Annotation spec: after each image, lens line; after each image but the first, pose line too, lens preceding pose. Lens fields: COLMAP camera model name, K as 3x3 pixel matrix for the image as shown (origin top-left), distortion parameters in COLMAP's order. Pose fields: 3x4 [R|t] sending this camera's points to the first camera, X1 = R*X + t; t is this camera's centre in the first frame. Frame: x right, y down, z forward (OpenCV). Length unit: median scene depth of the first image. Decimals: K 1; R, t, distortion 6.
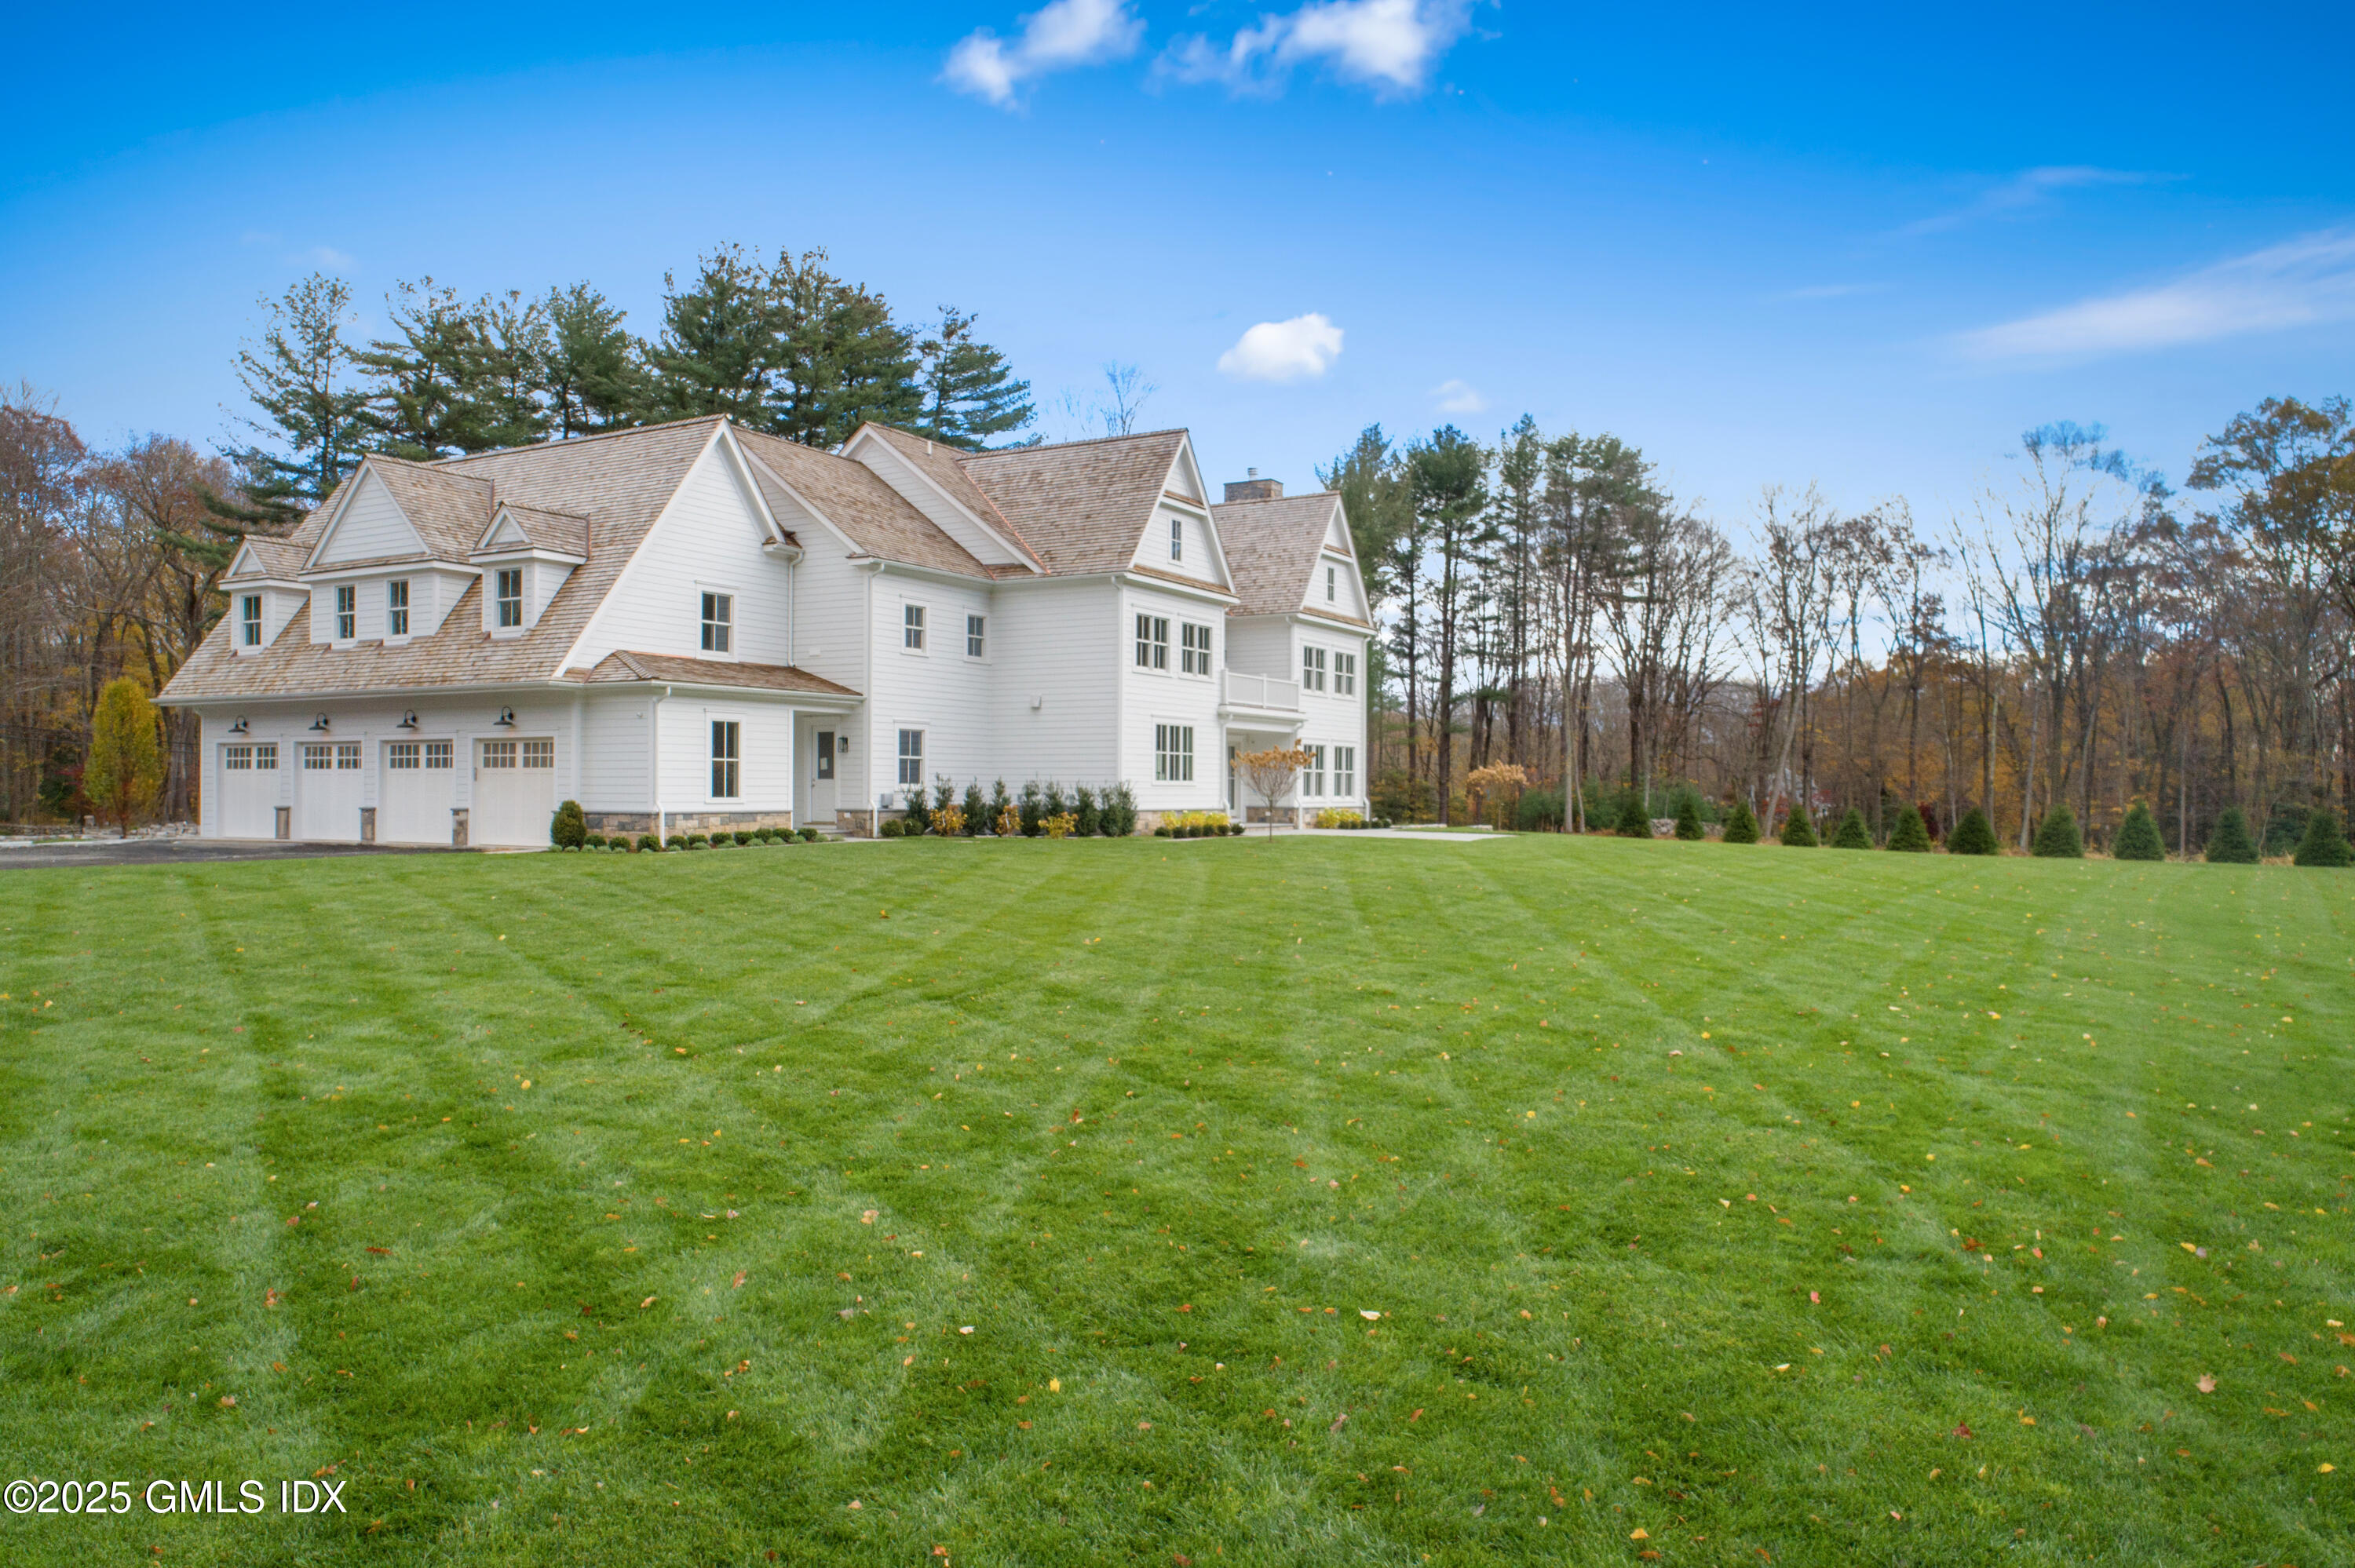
lens RADIAL K [[1586.3, 0, 1177.5], [0, 1586.3, 784.0], [0, 0, 1]] dist [-0.000960, -0.000657]
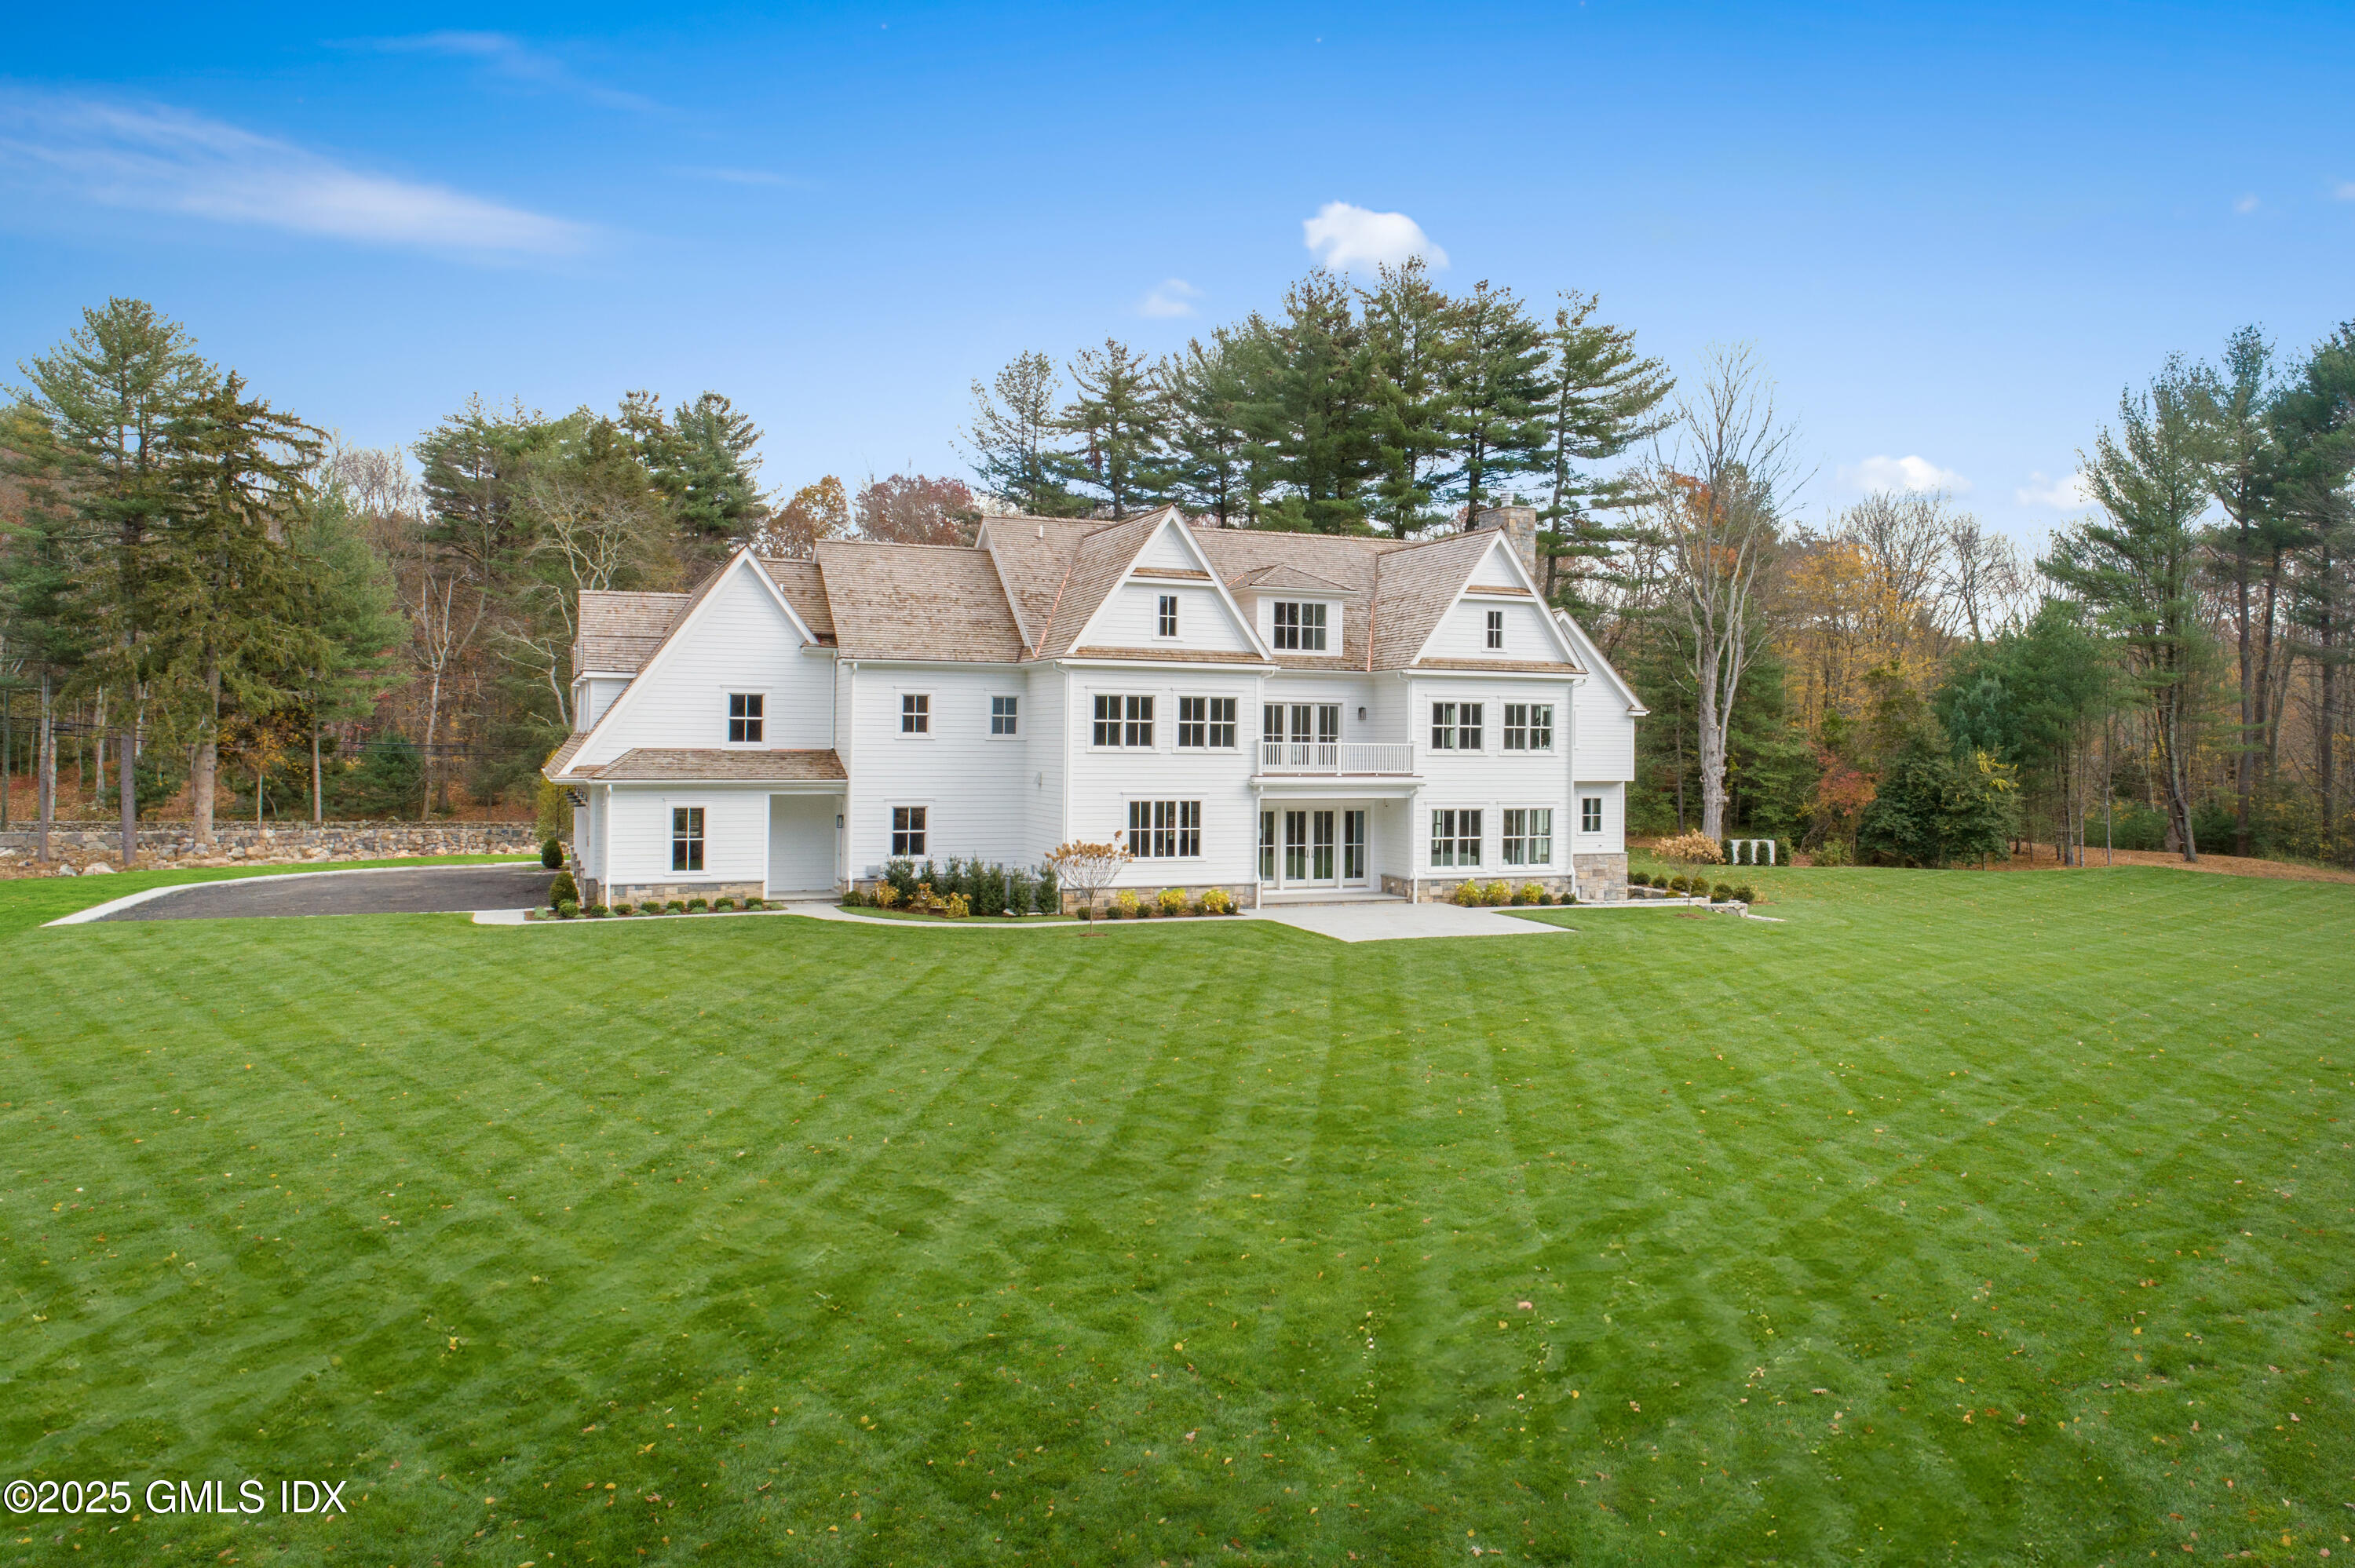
lens RADIAL K [[1673.1, 0, 1177.5], [0, 1673.1, 784.0], [0, 0, 1]] dist [-0.001042, -0.001388]
pose [[0.801455, 0.014903, -0.597869, 0.654995], [-0.003973, 0.999800, 0.019596, -0.071131], [0.598042, -0.013330, 0.801354, 0.169300]]
